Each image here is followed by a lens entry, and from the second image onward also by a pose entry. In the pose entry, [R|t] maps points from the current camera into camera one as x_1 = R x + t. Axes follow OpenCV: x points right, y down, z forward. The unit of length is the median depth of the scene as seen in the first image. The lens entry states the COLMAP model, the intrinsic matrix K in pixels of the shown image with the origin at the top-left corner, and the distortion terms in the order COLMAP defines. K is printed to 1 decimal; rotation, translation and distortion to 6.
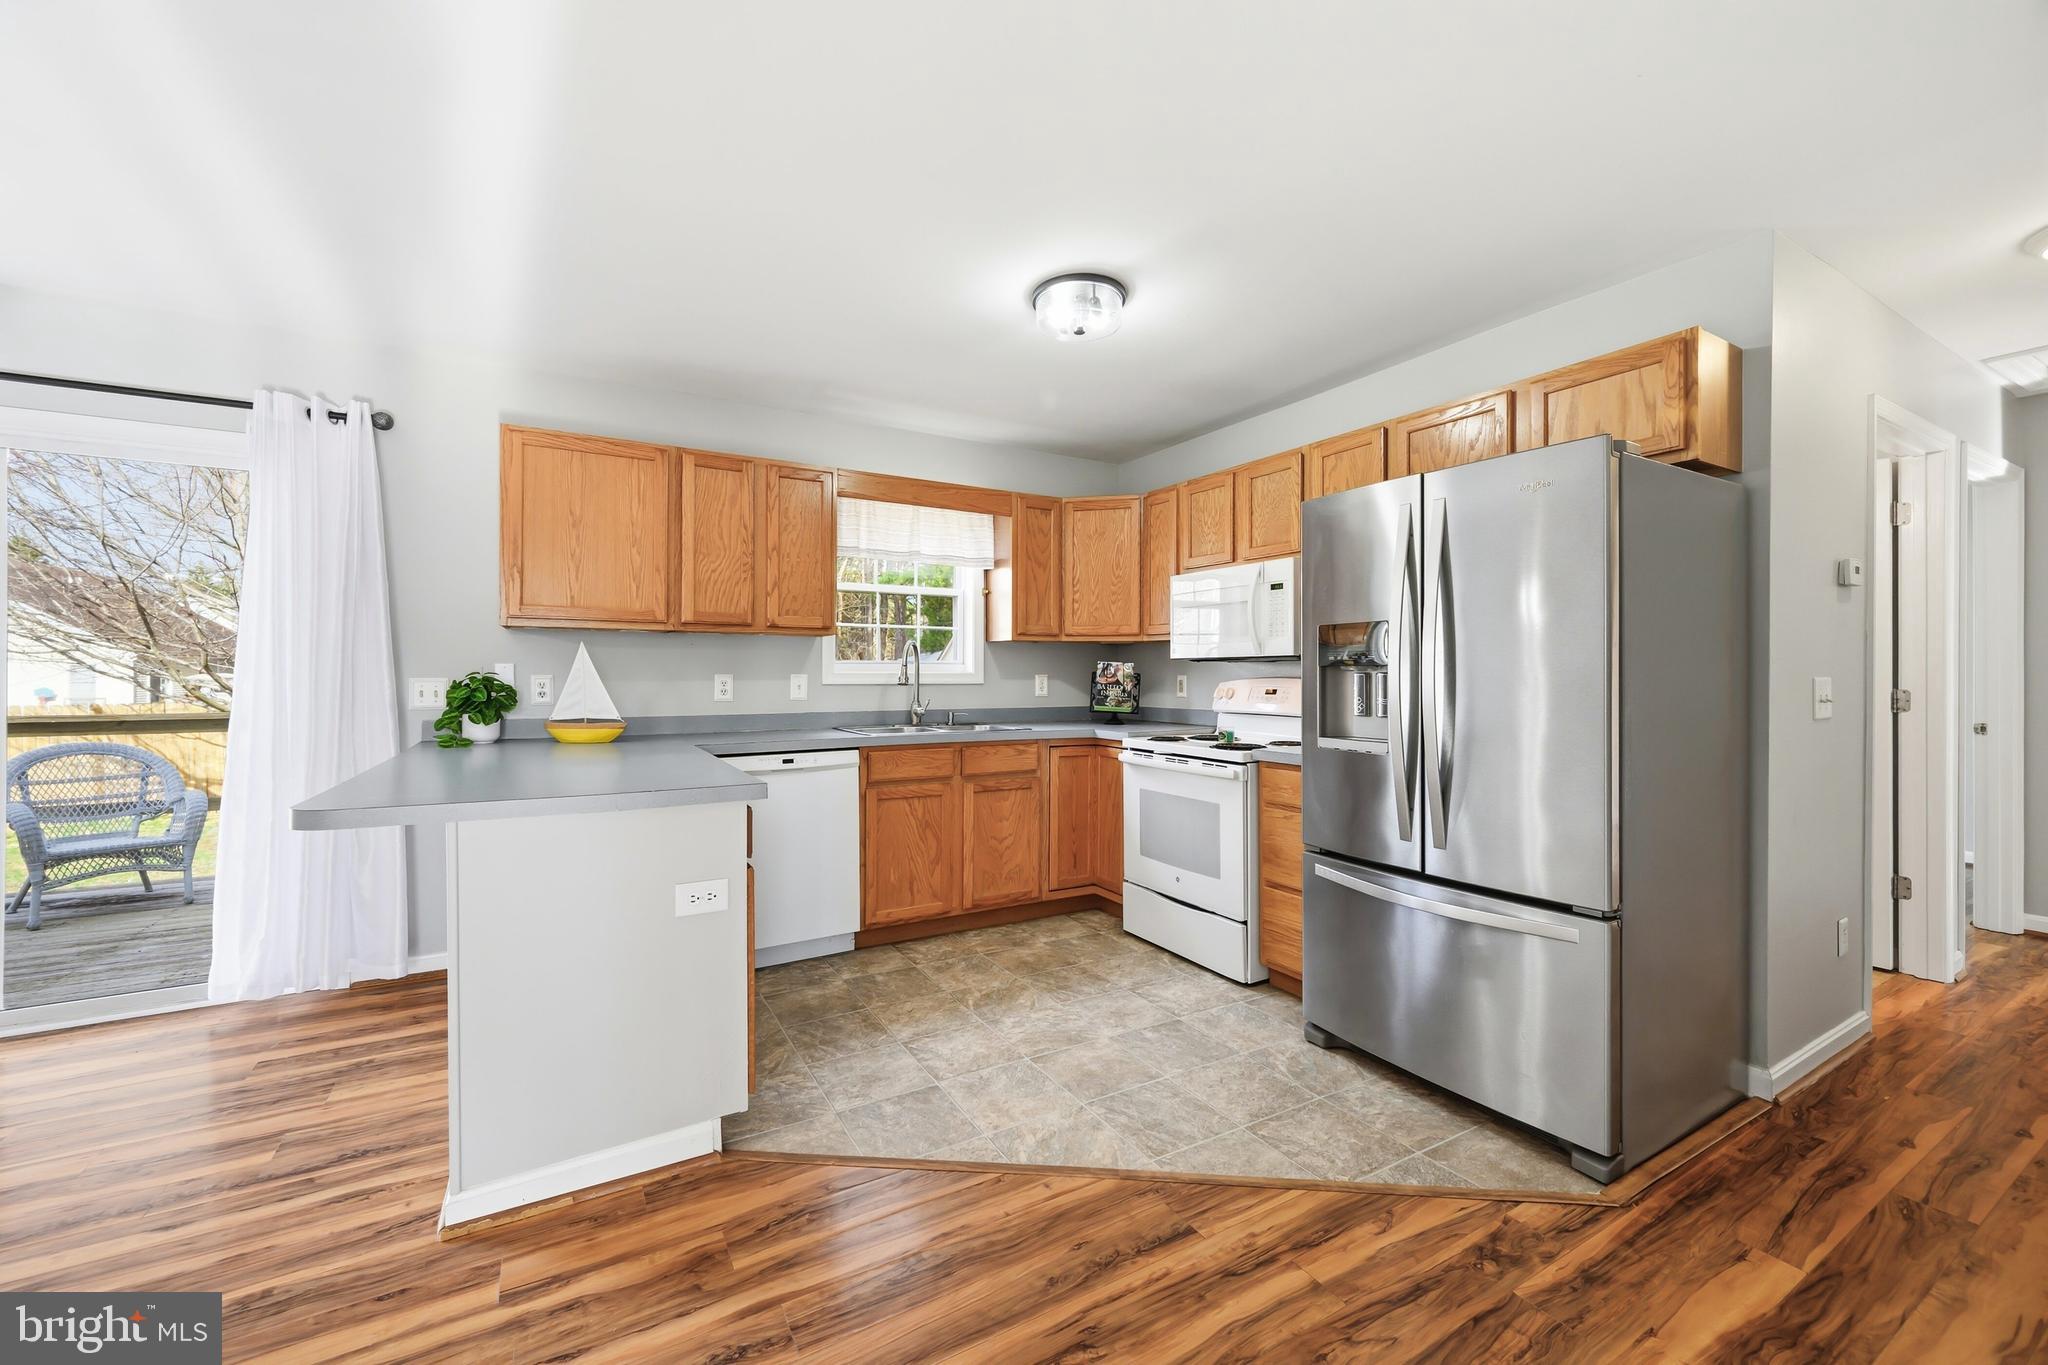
lens RADIAL K [[807.1, 0, 1028.4], [0, 807.1, 677.9], [0, 0, 1]] dist [0.000283, -0.000006]
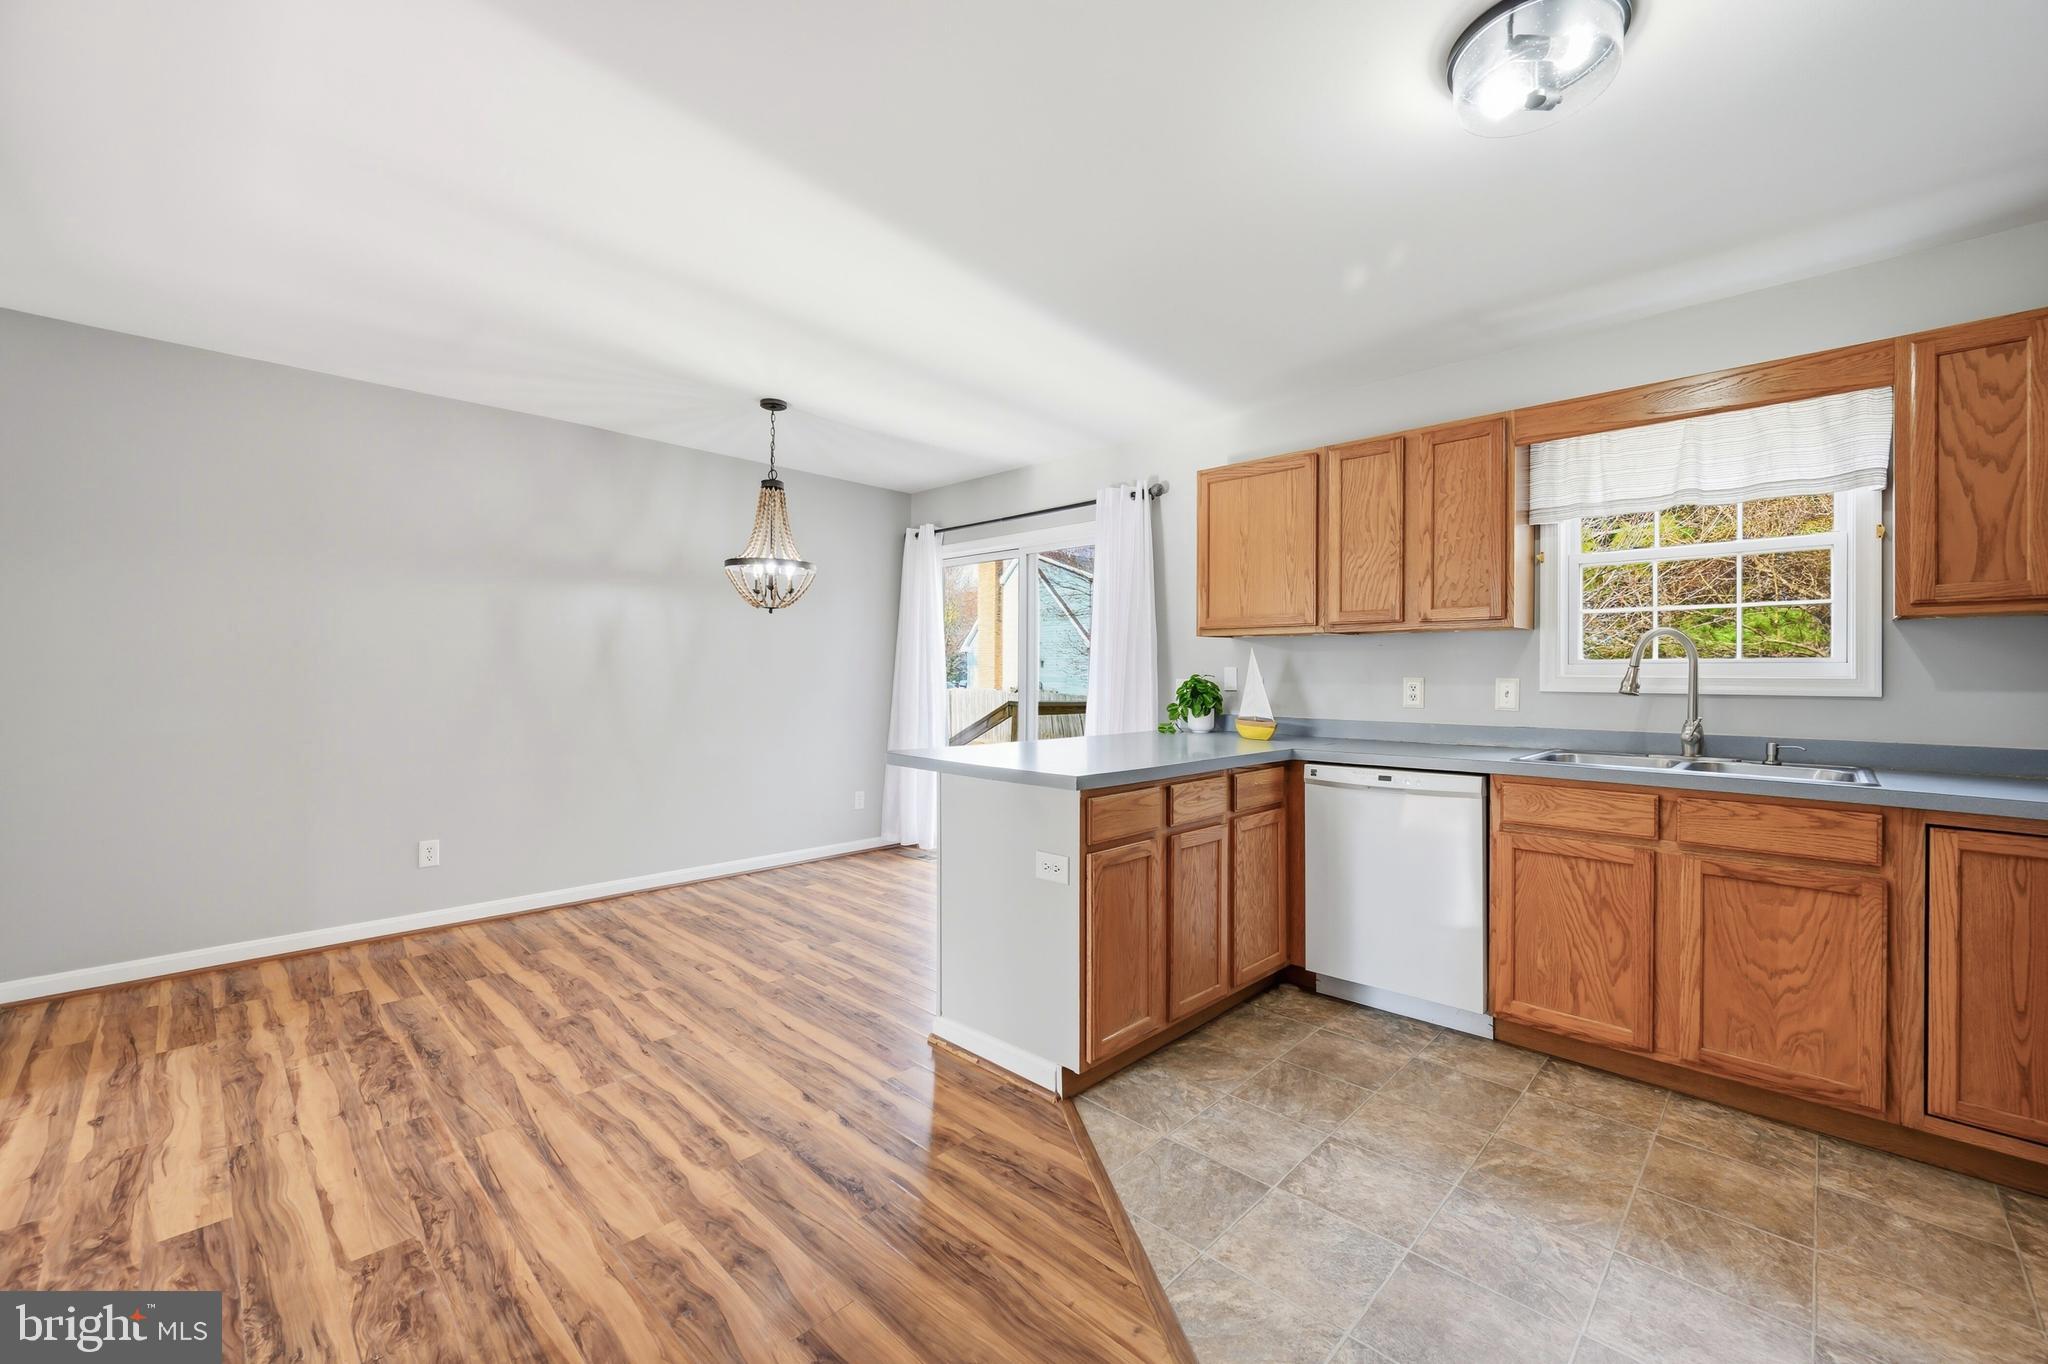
lens RADIAL K [[817.5, 0, 1028.3], [0, 817.5, 678.5], [0, 0, 1]] dist [0.000140, -0.000471]
pose [[0.273757, 0.005027, -0.961786, 0.387895], [-0.010413, 0.999943, 0.002263, -0.001231], [0.961743, 0.009396, 0.273793, 0.348804]]
